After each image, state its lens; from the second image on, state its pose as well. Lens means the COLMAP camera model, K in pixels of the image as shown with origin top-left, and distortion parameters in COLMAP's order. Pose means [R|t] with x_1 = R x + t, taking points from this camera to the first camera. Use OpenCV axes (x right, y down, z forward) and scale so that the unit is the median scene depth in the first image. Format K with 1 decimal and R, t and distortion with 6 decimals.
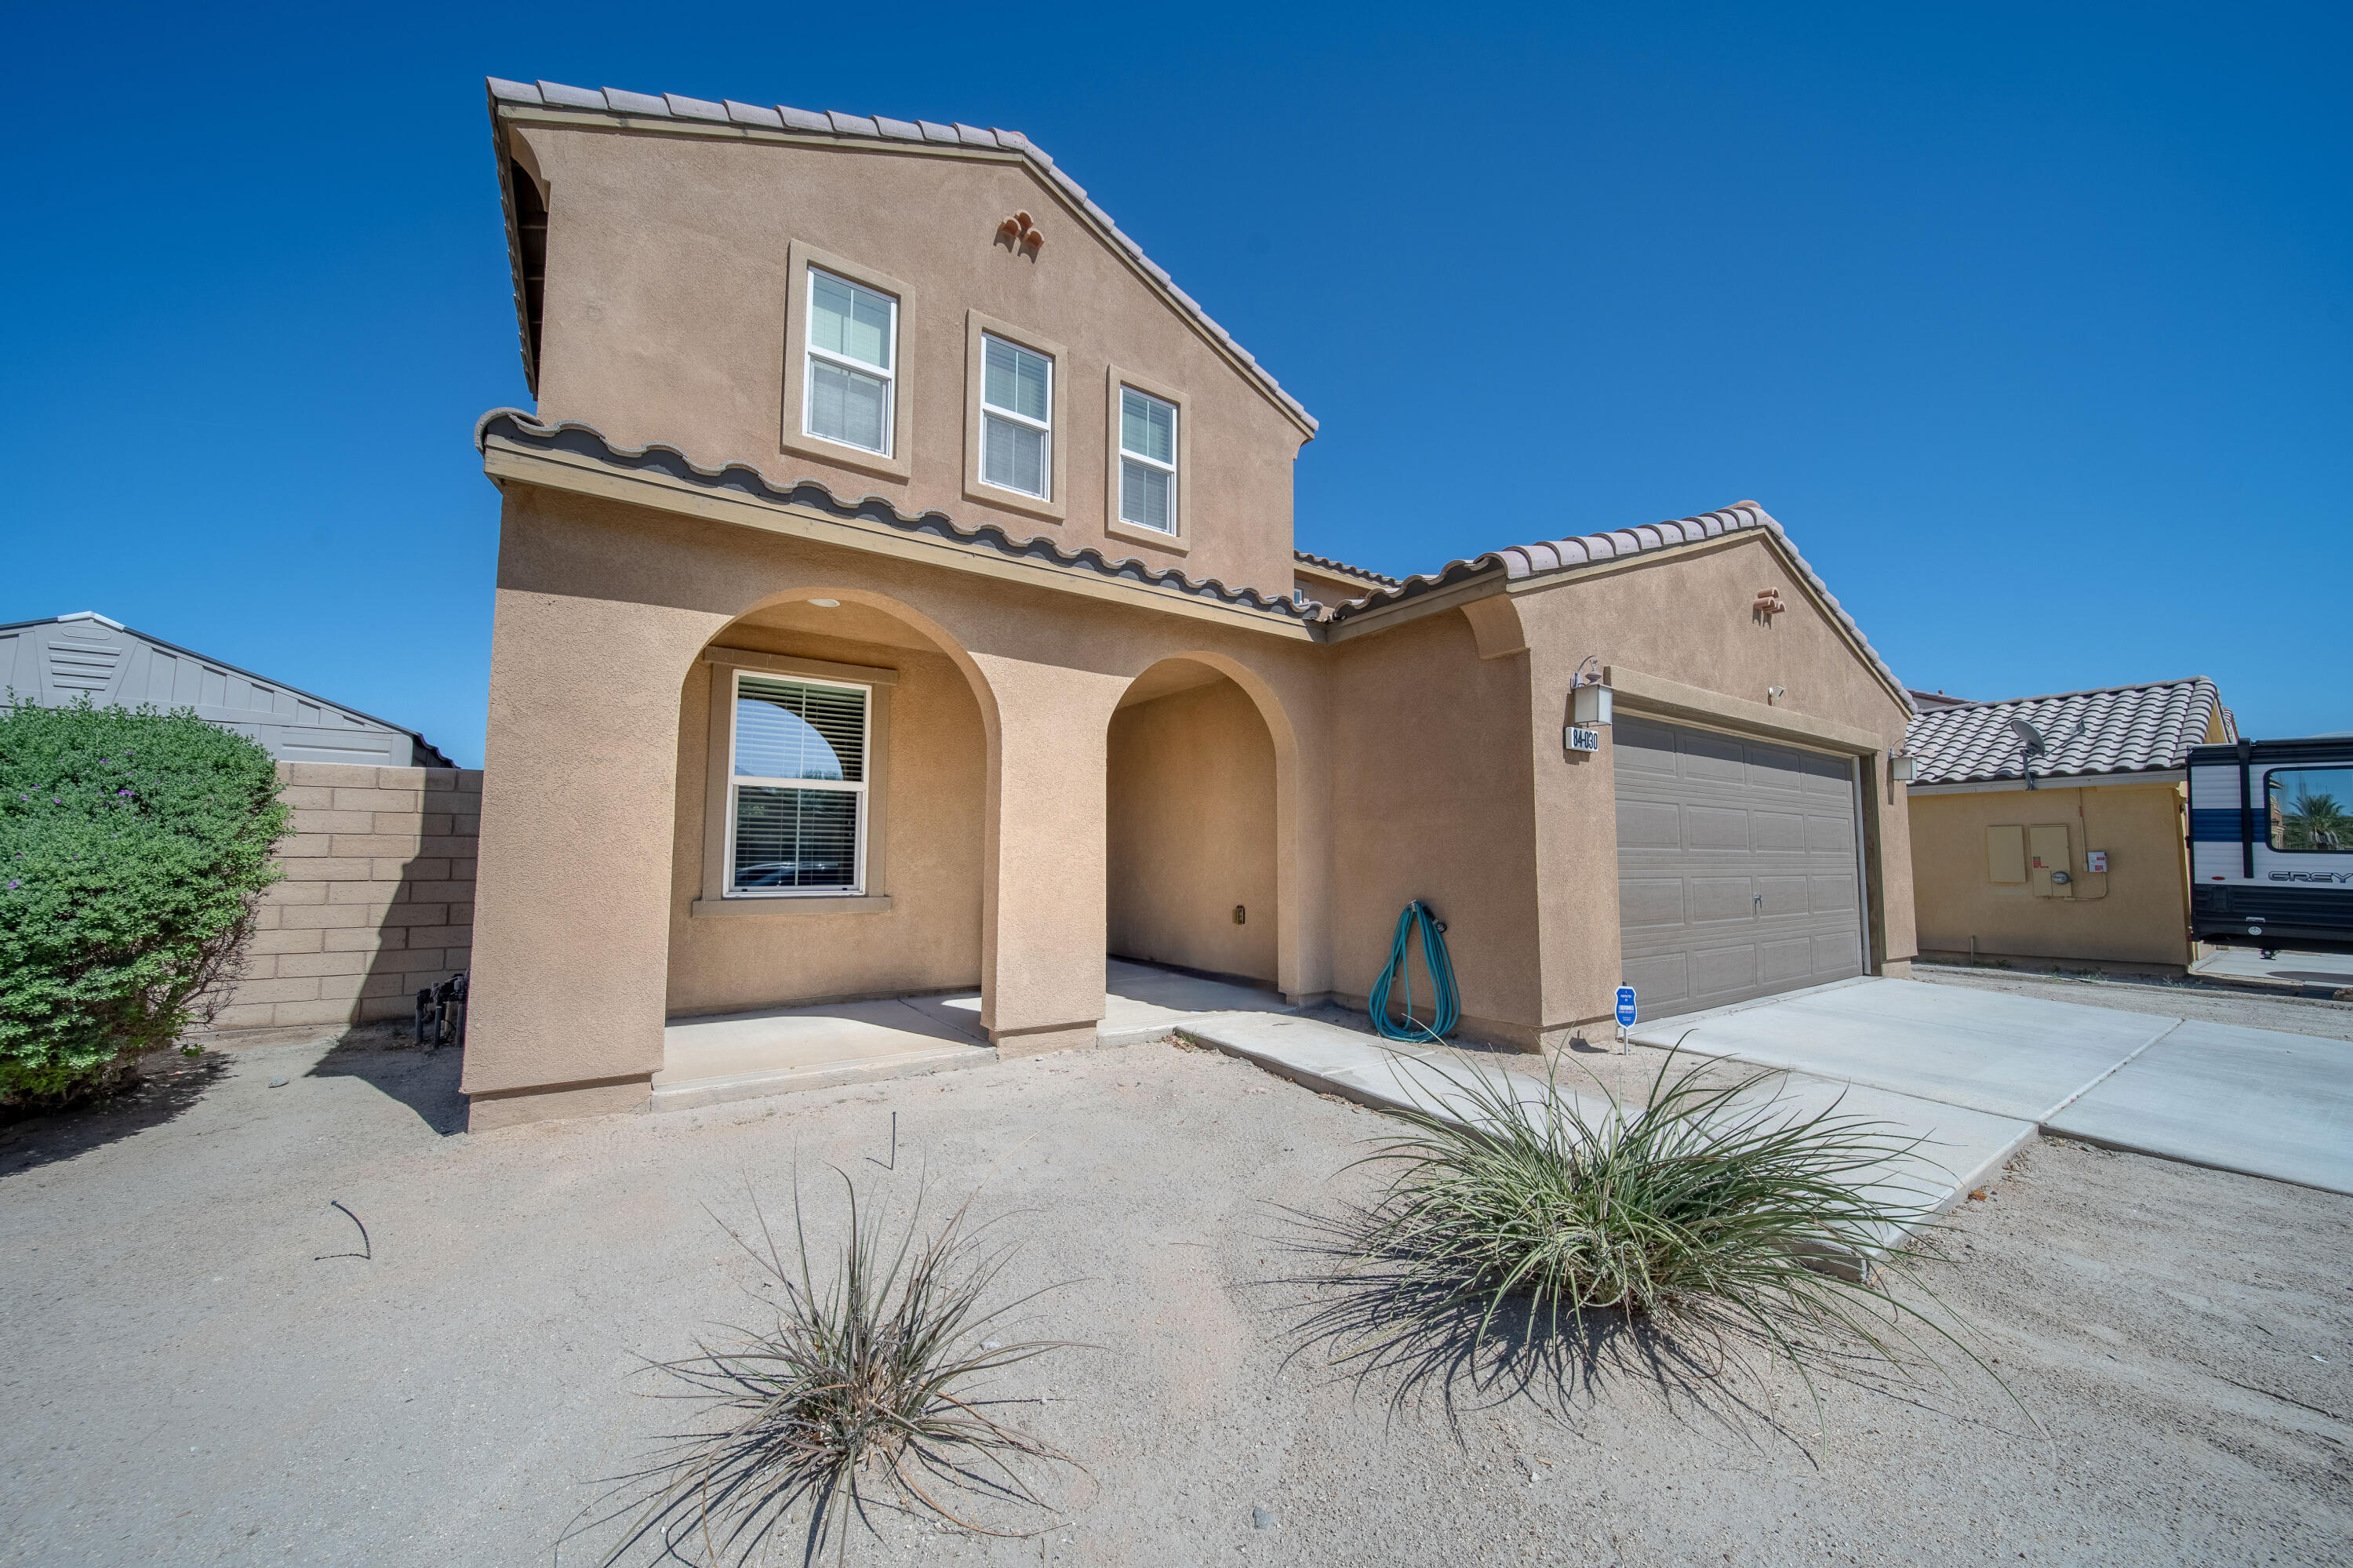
lens RADIAL K [[839.3, 0, 1172.0], [0, 839.3, 799.9], [0, 0, 1]] dist [-0.000691, -0.001965]
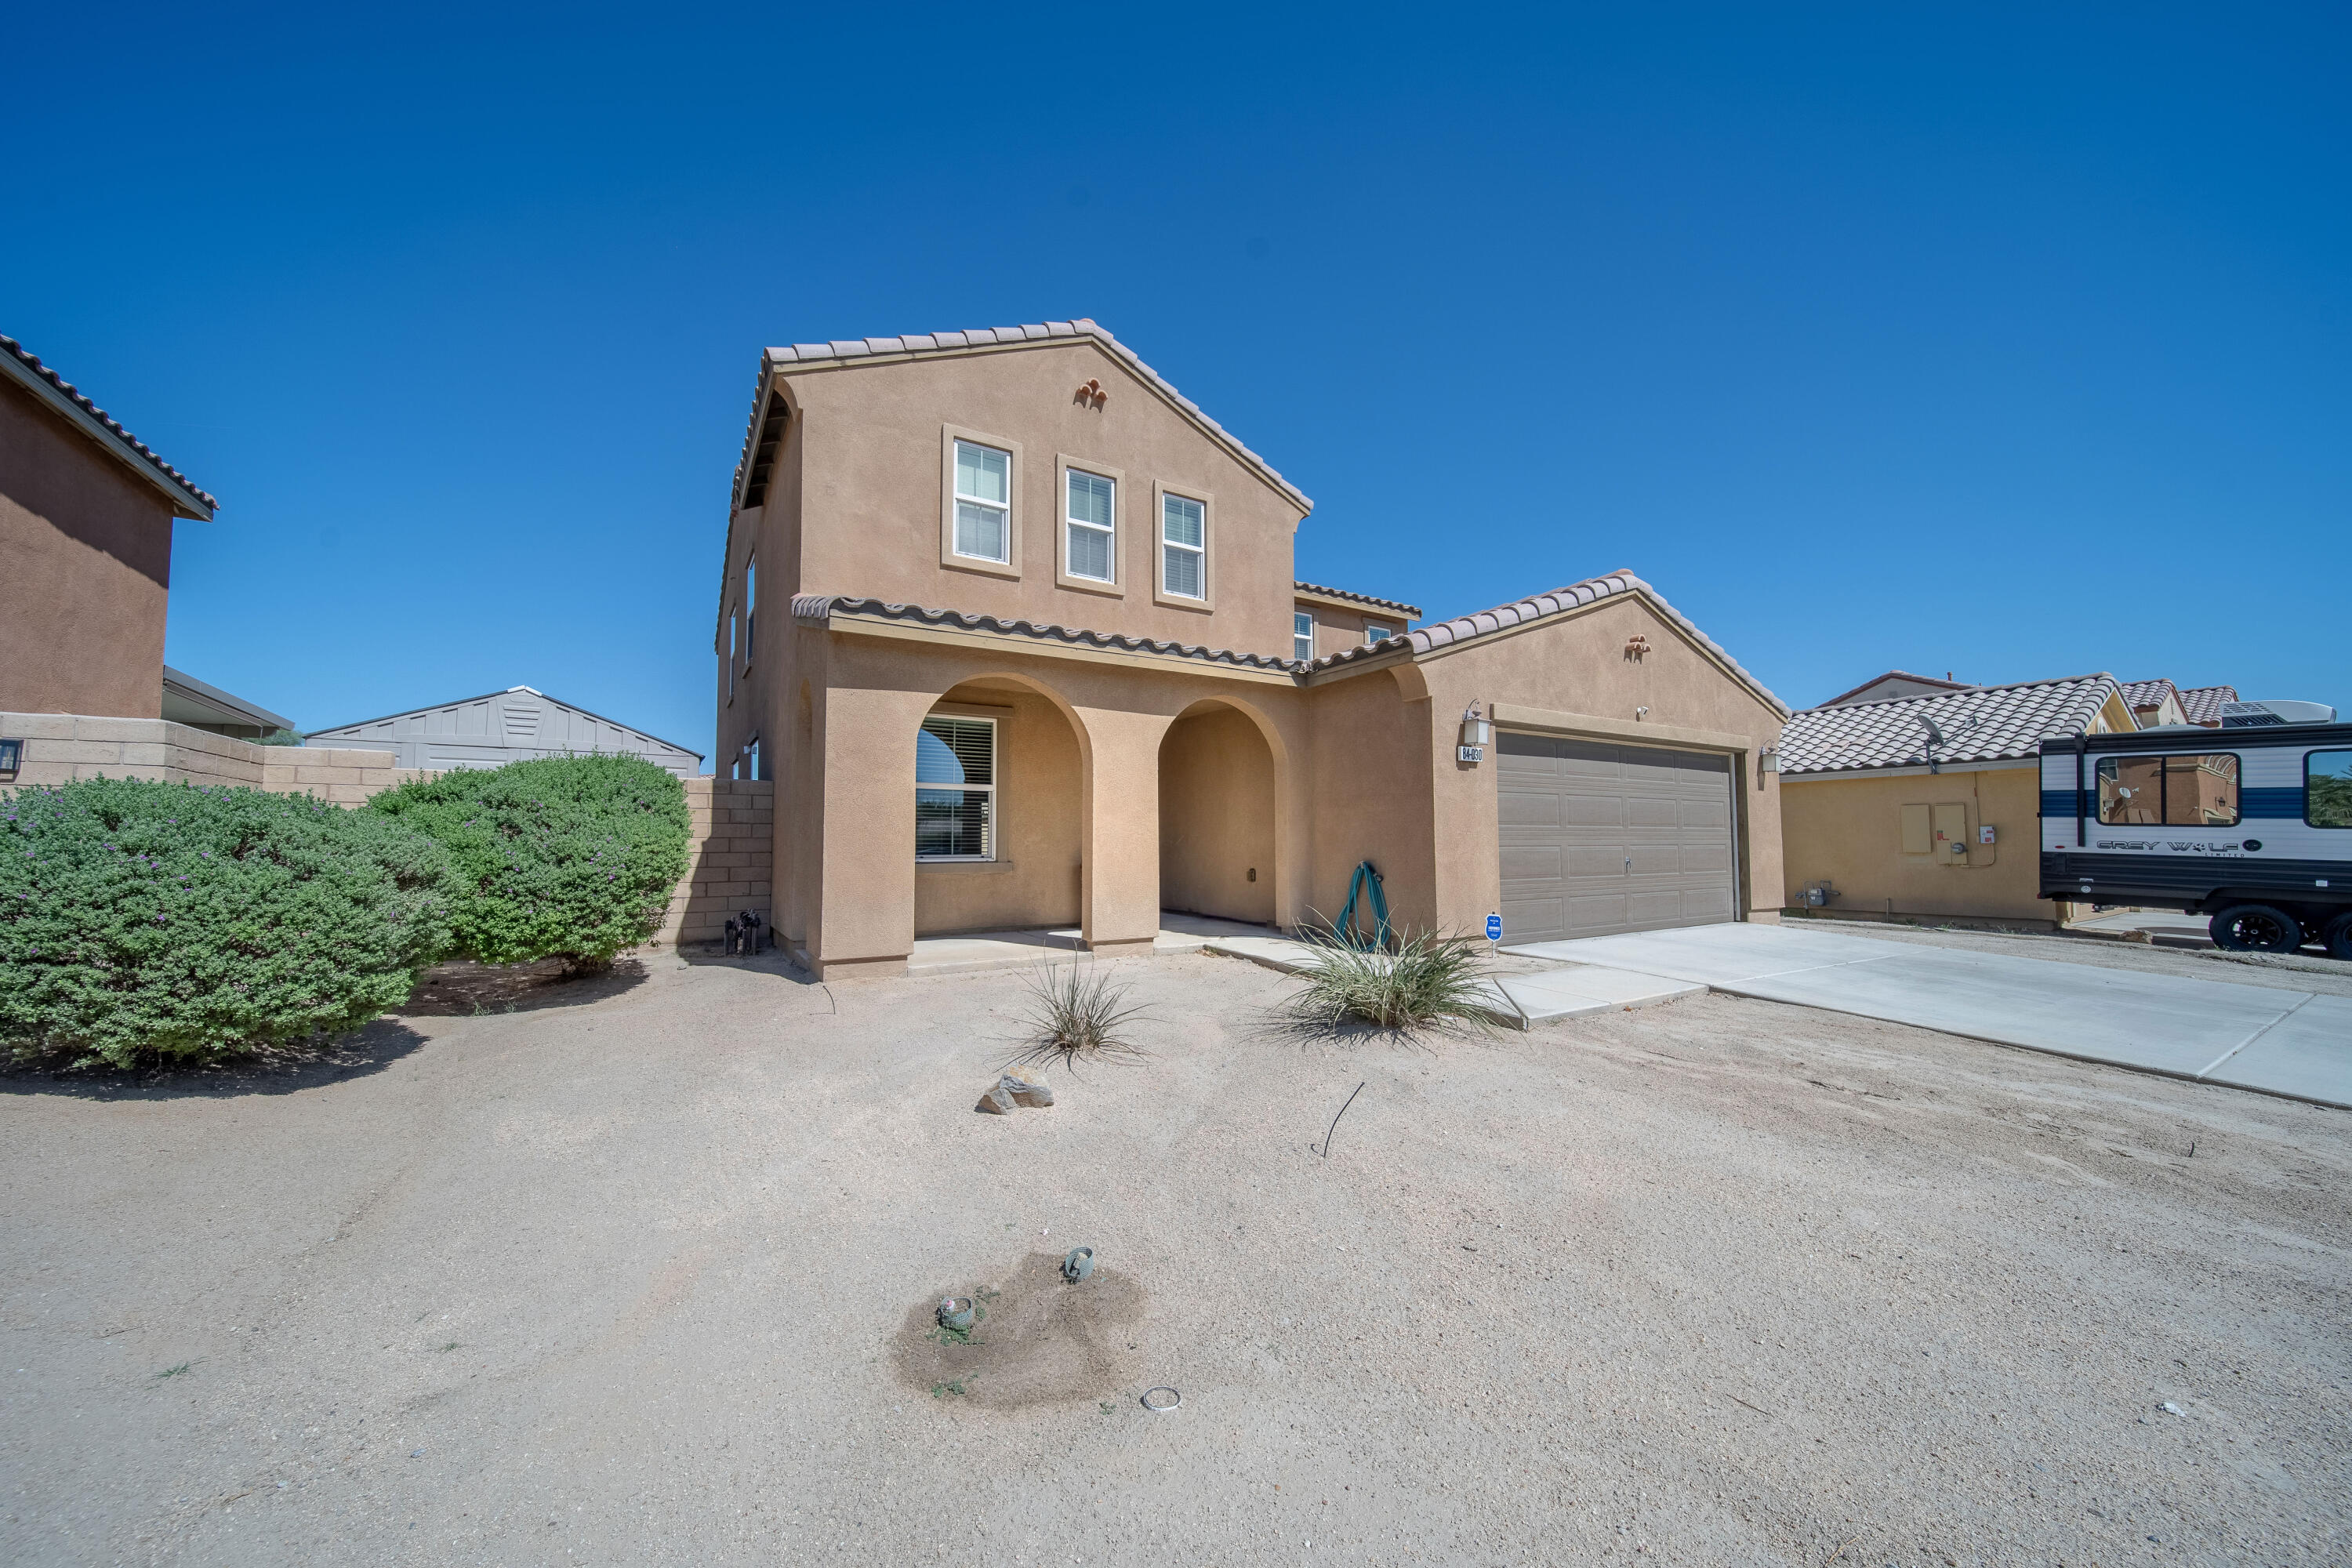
lens RADIAL K [[832.2, 0, 1174.0], [0, 832.2, 791.9], [0, 0, 1]] dist [-0.000133, -0.000005]
pose [[0.998885, -0.009324, -0.046275, 0.018385], [0.009865, 0.999885, 0.011479, -0.021763], [0.046162, -0.011923, 0.998863, -0.441117]]
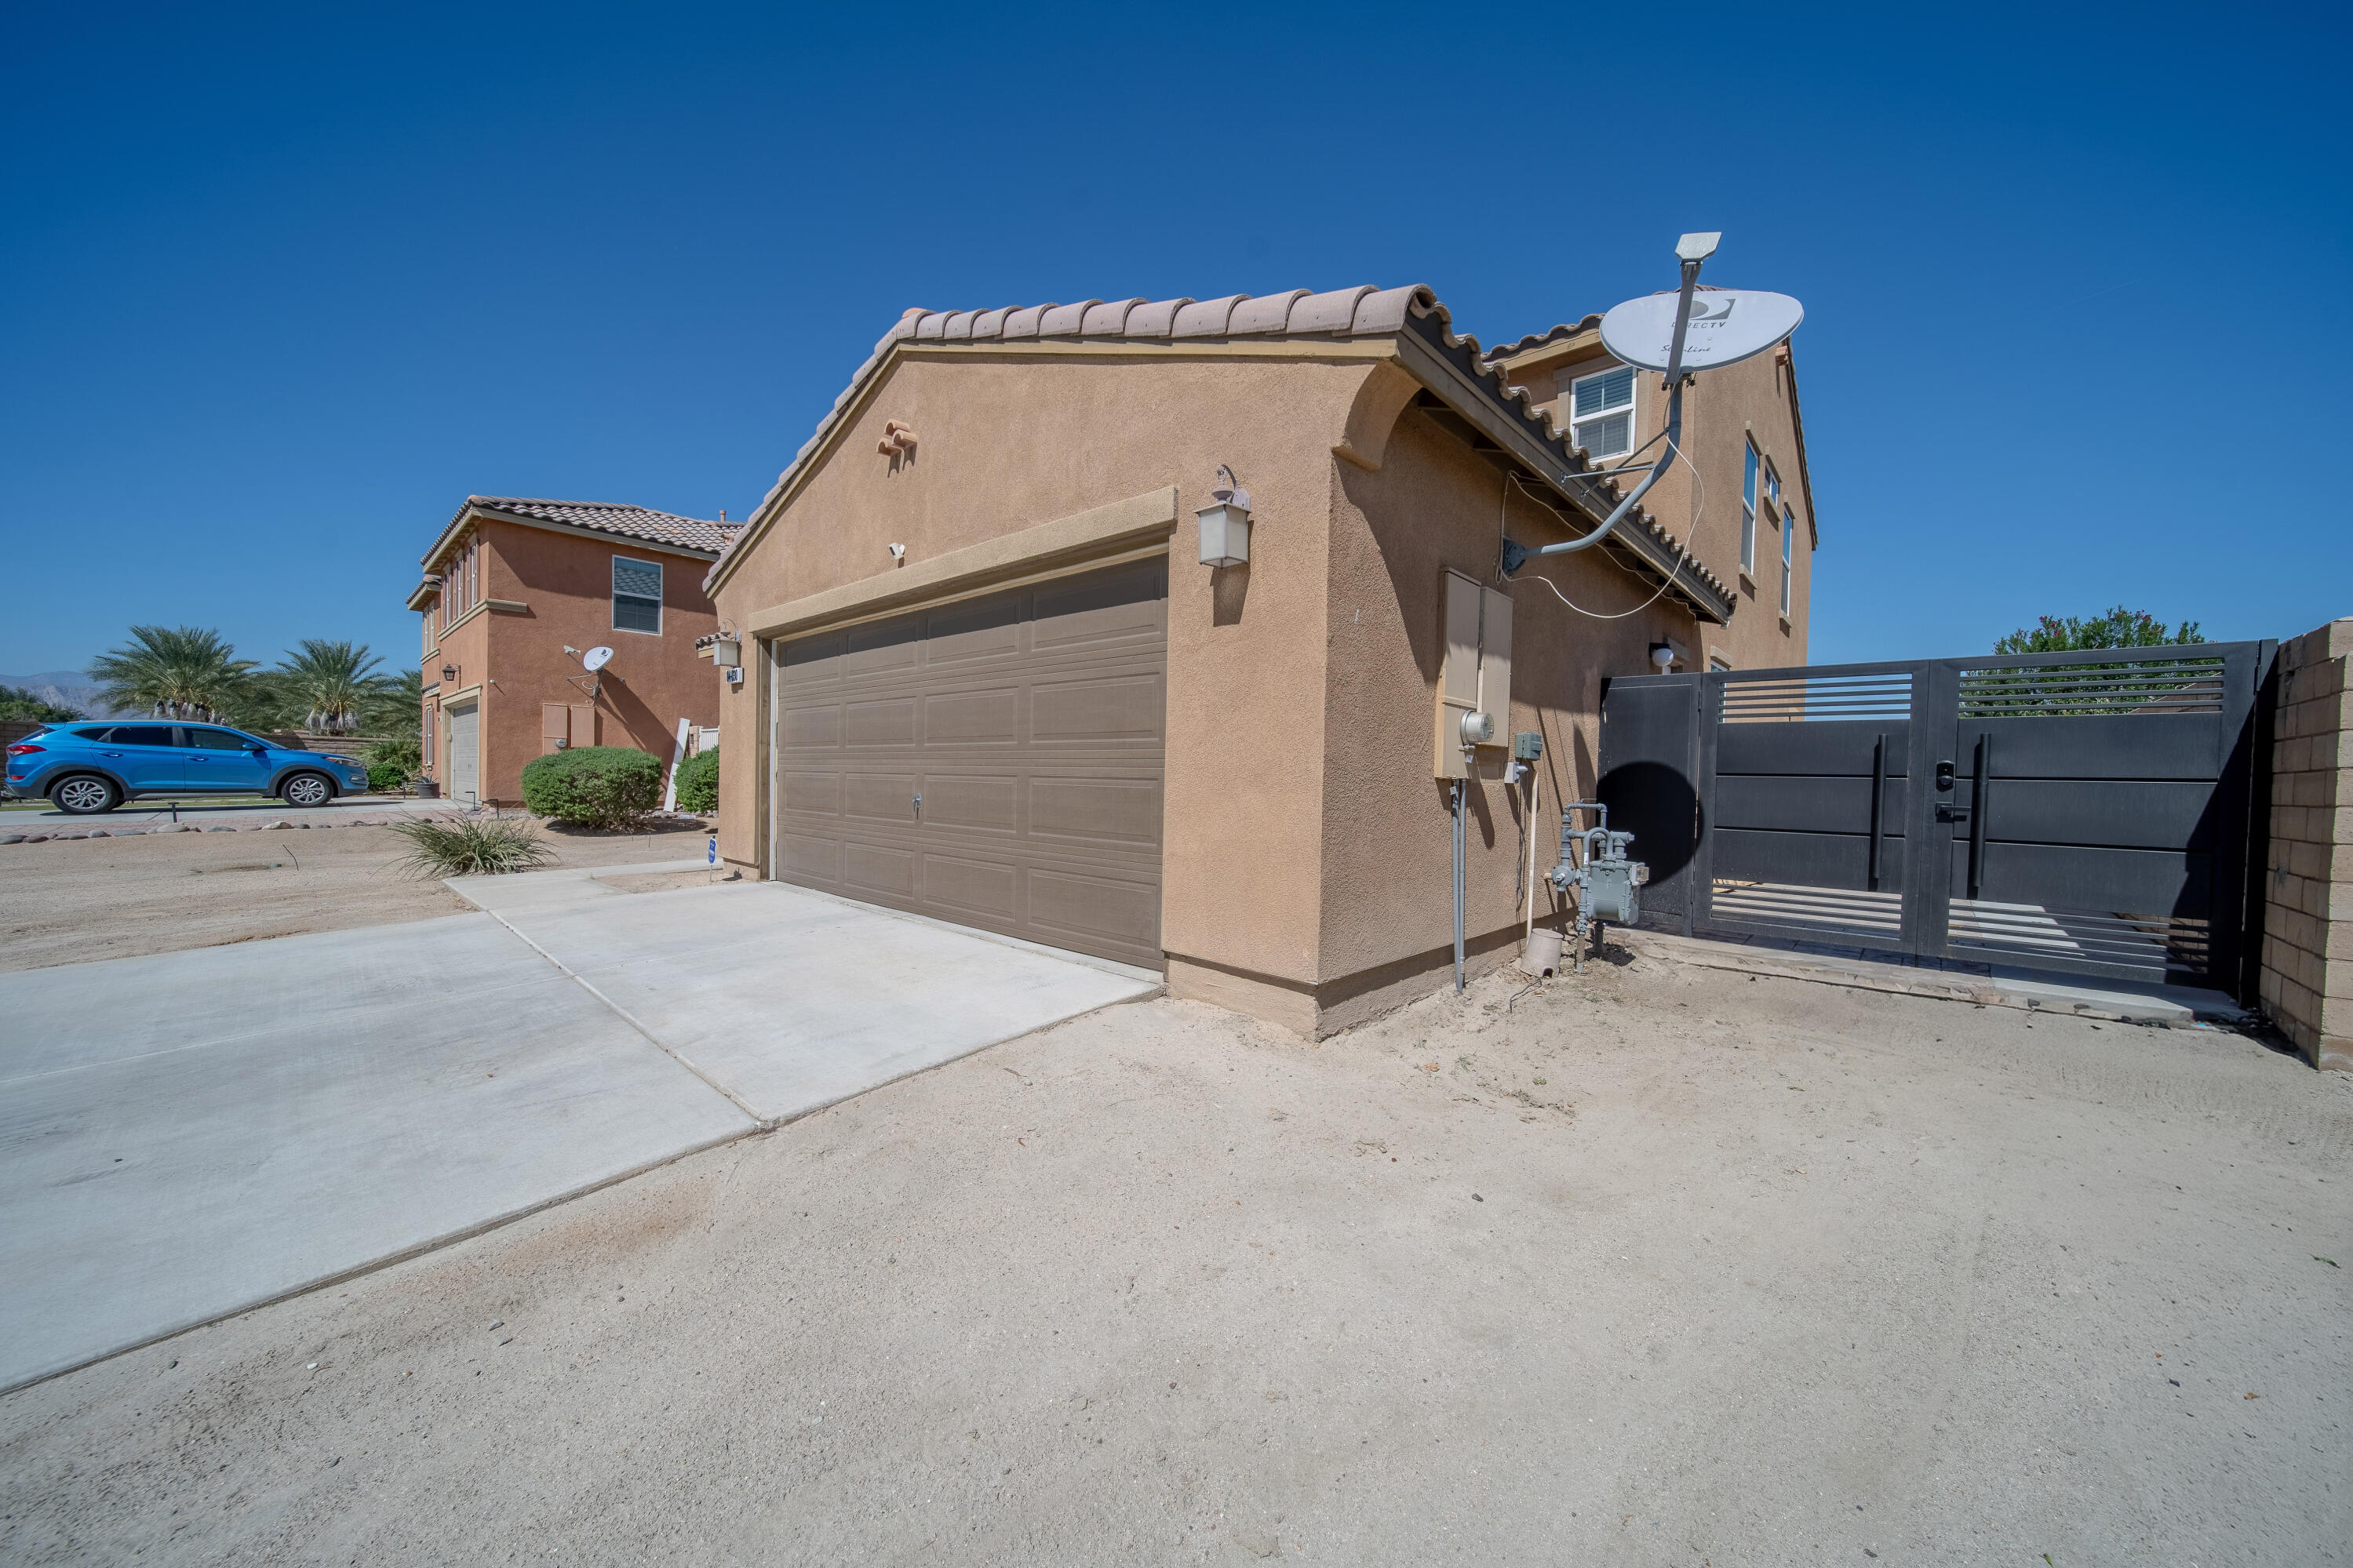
lens RADIAL K [[839.2, 0, 1172.0], [0, 839.2, 799.9], [0, 0, 1]] dist [-0.000691, -0.001965]
pose [[0.215439, 0.025912, -0.976174, 1.755383], [0.049631, 0.998065, 0.037446, 0.109074], [0.975255, -0.056515, 0.213736, 1.191230]]
